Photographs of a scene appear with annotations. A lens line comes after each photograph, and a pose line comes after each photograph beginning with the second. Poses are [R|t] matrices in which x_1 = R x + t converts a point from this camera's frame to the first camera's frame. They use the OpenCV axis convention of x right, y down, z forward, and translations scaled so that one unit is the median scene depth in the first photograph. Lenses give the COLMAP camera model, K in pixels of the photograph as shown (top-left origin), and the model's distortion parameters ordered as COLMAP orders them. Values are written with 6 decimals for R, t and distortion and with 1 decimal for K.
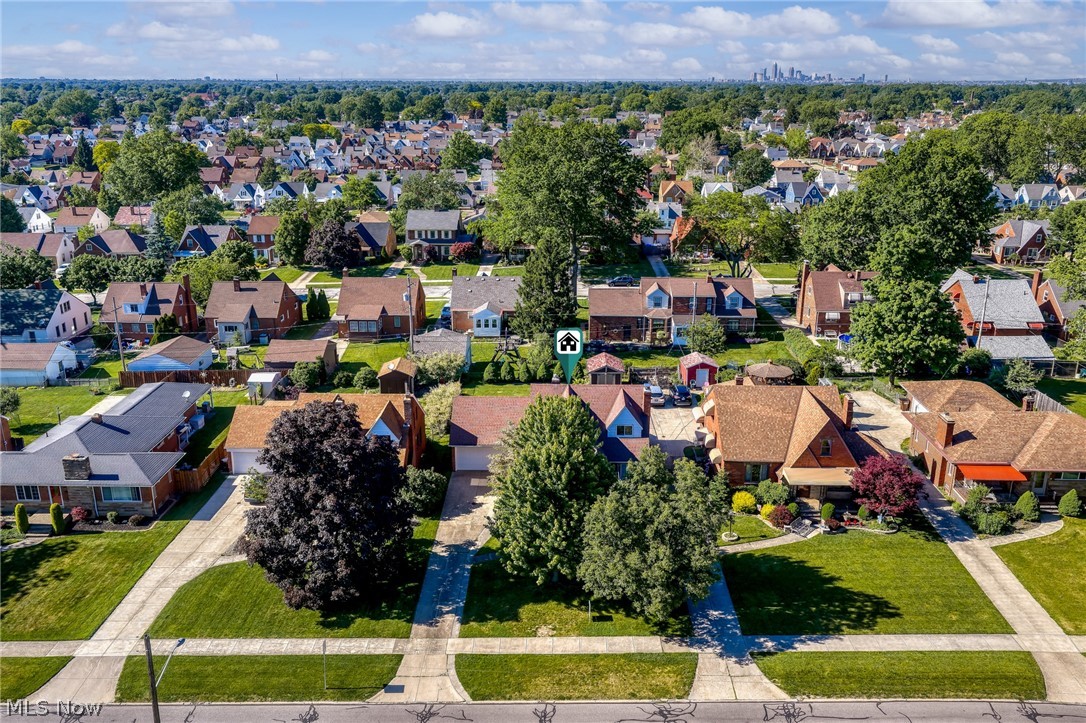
lens RADIAL K [[891.8, 0, 543.0], [0, 891.8, 361.5], [0, 0, 1]] dist [-0.007177, -0.002129]
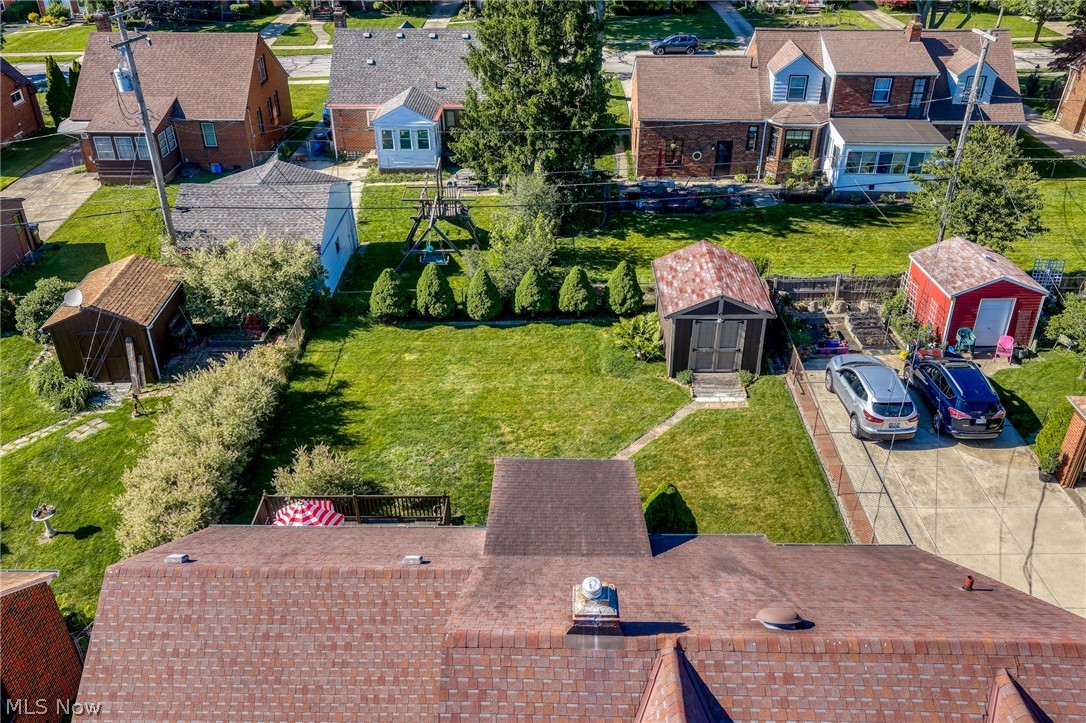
lens RADIAL K [[891.8, 0, 543.0], [0, 891.8, 361.5], [0, 0, 1]] dist [-0.007177, -0.002129]
pose [[0.999982, -0.004908, 0.003553, 0.002867], [0.003920, 0.971173, 0.238344, -0.041245], [-0.004620, -0.238326, 0.971174, 0.552054]]
